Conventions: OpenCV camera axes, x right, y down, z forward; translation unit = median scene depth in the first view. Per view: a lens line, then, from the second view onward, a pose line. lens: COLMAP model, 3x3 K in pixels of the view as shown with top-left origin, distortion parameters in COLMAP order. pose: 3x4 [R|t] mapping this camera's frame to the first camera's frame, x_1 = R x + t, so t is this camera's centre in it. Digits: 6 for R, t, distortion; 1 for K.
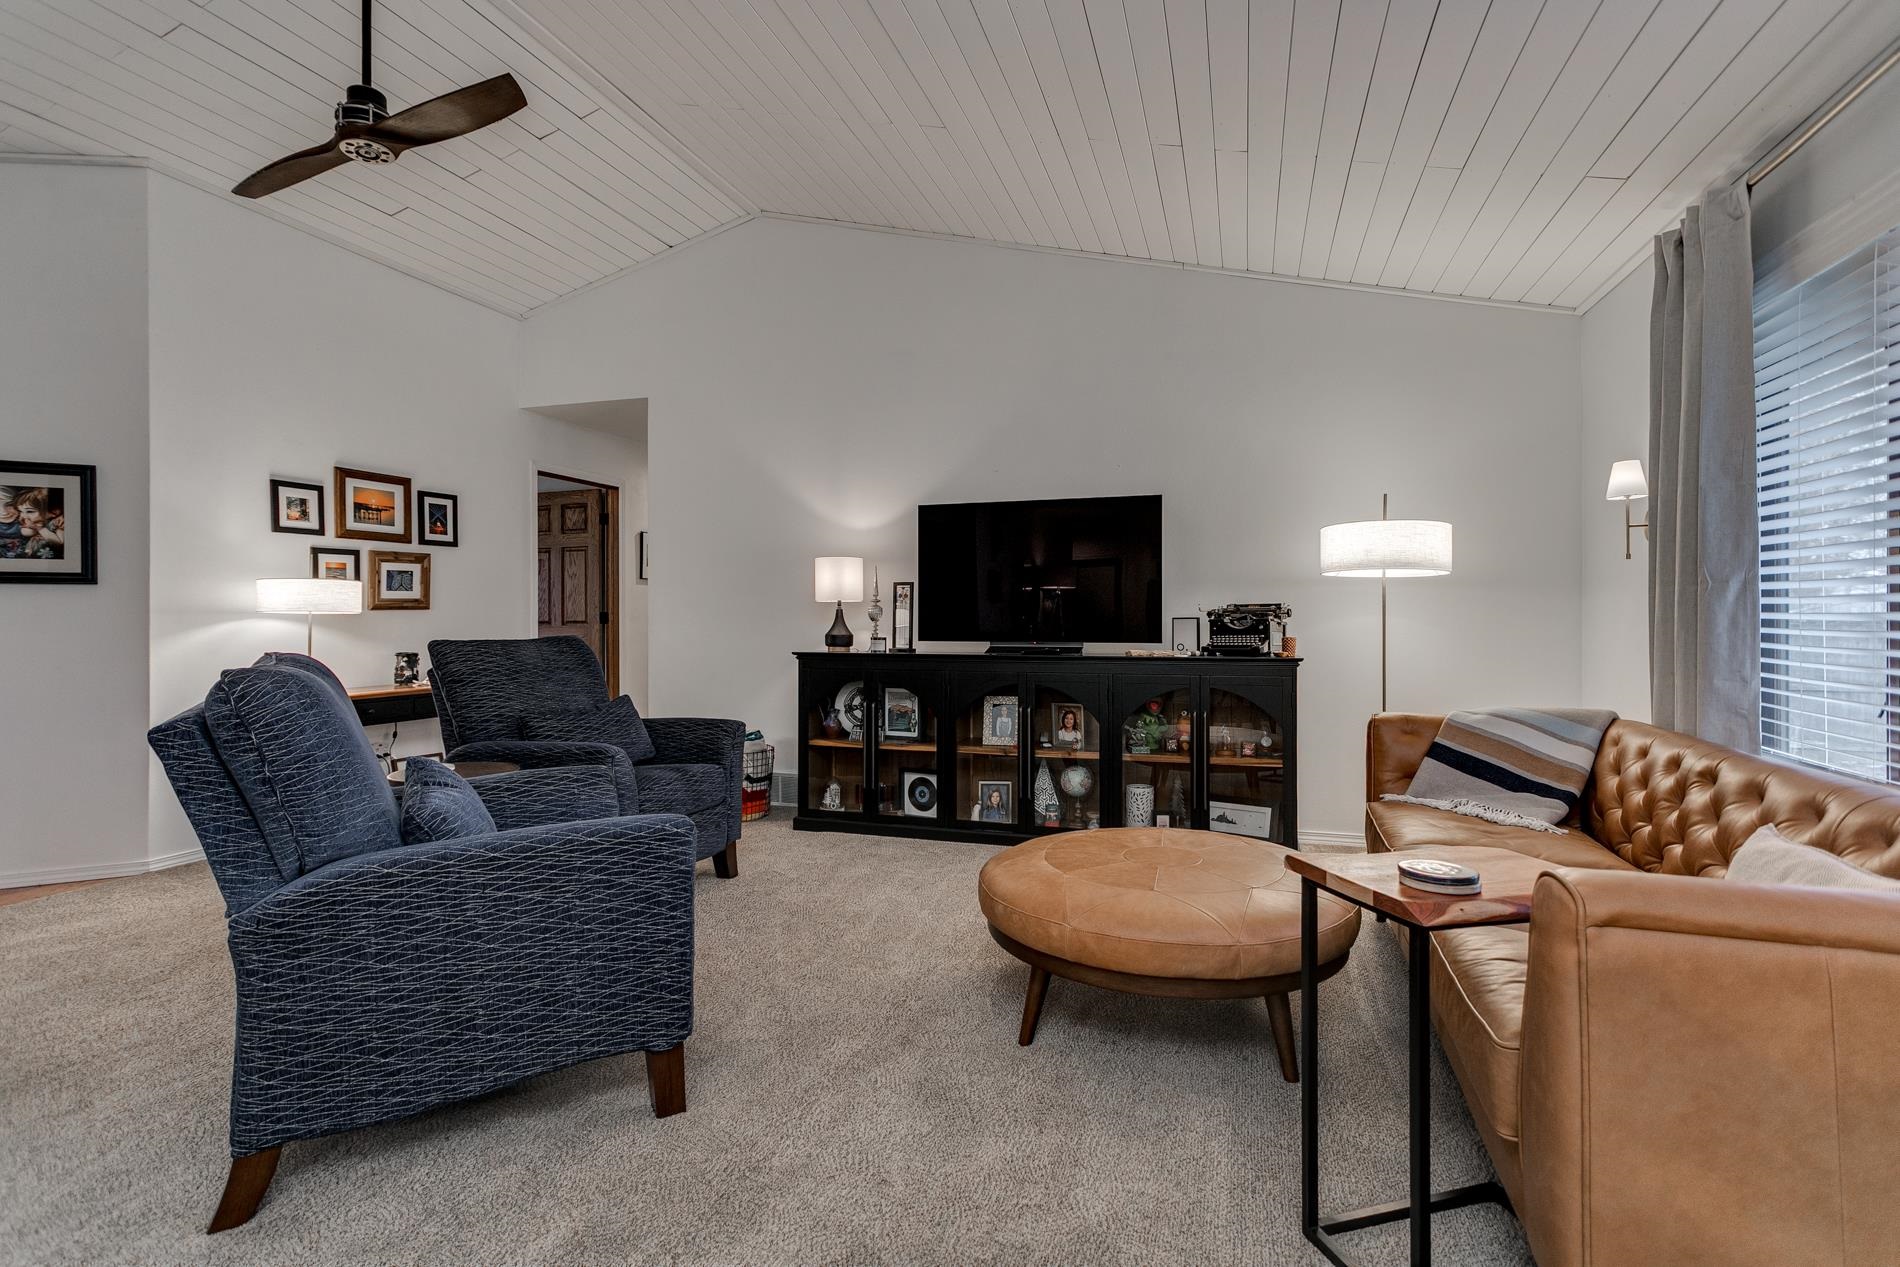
lens RADIAL K [[910.6, 0, 950.0], [0, 910.6, 632.9], [0, 0, 1]] dist [-0.000814, -0.000070]
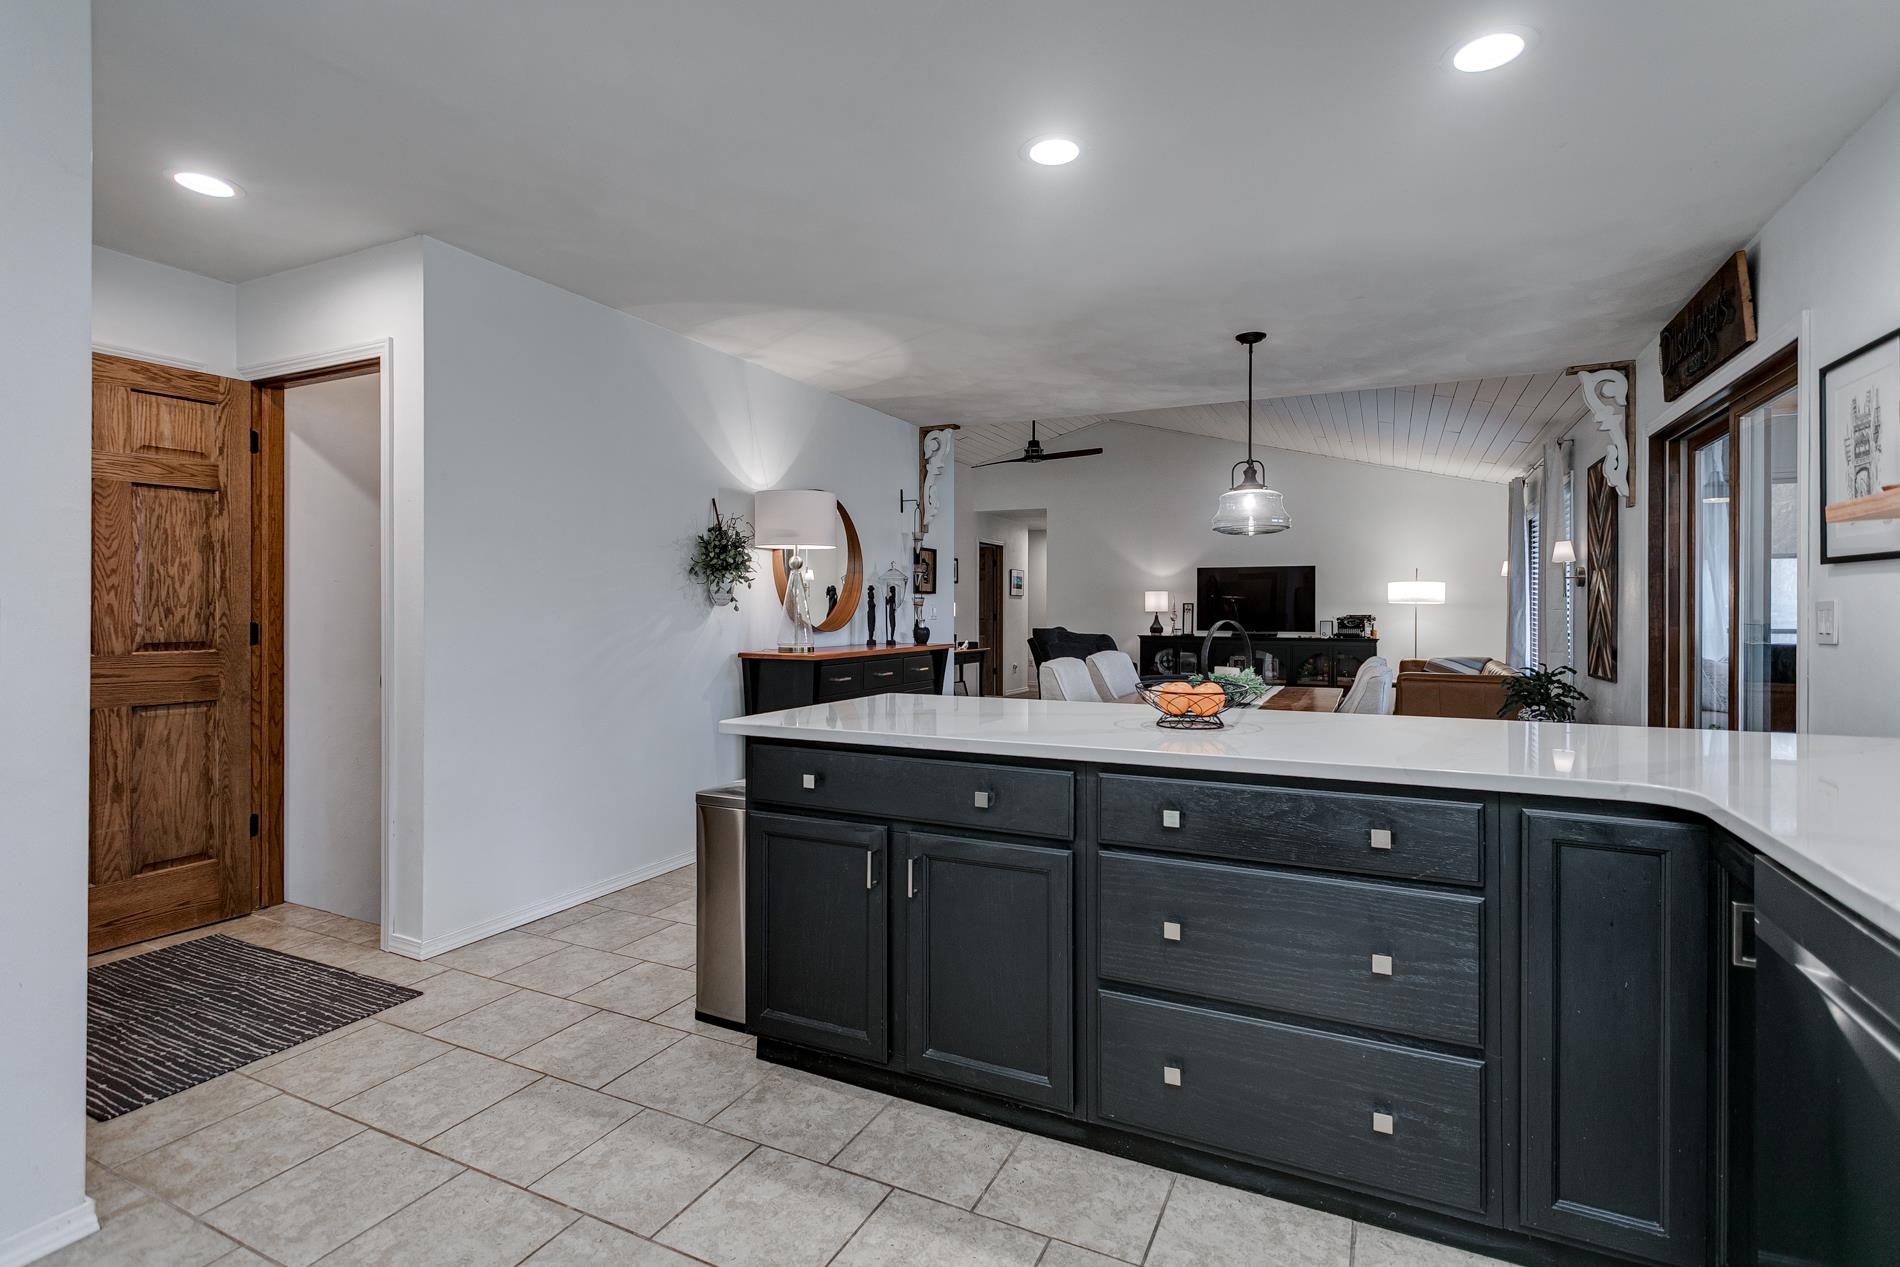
lens RADIAL K [[910.6, 0, 944.8], [0, 910.6, 622.7], [0, 0, 1]] dist [-0.000814, -0.000070]
pose [[0.989035, 0.007138, -0.147507, -0.312172], [-0.007888, 0.999959, -0.004502, 0.005035], [0.147469, 0.005616, 0.989051, -1.244762]]
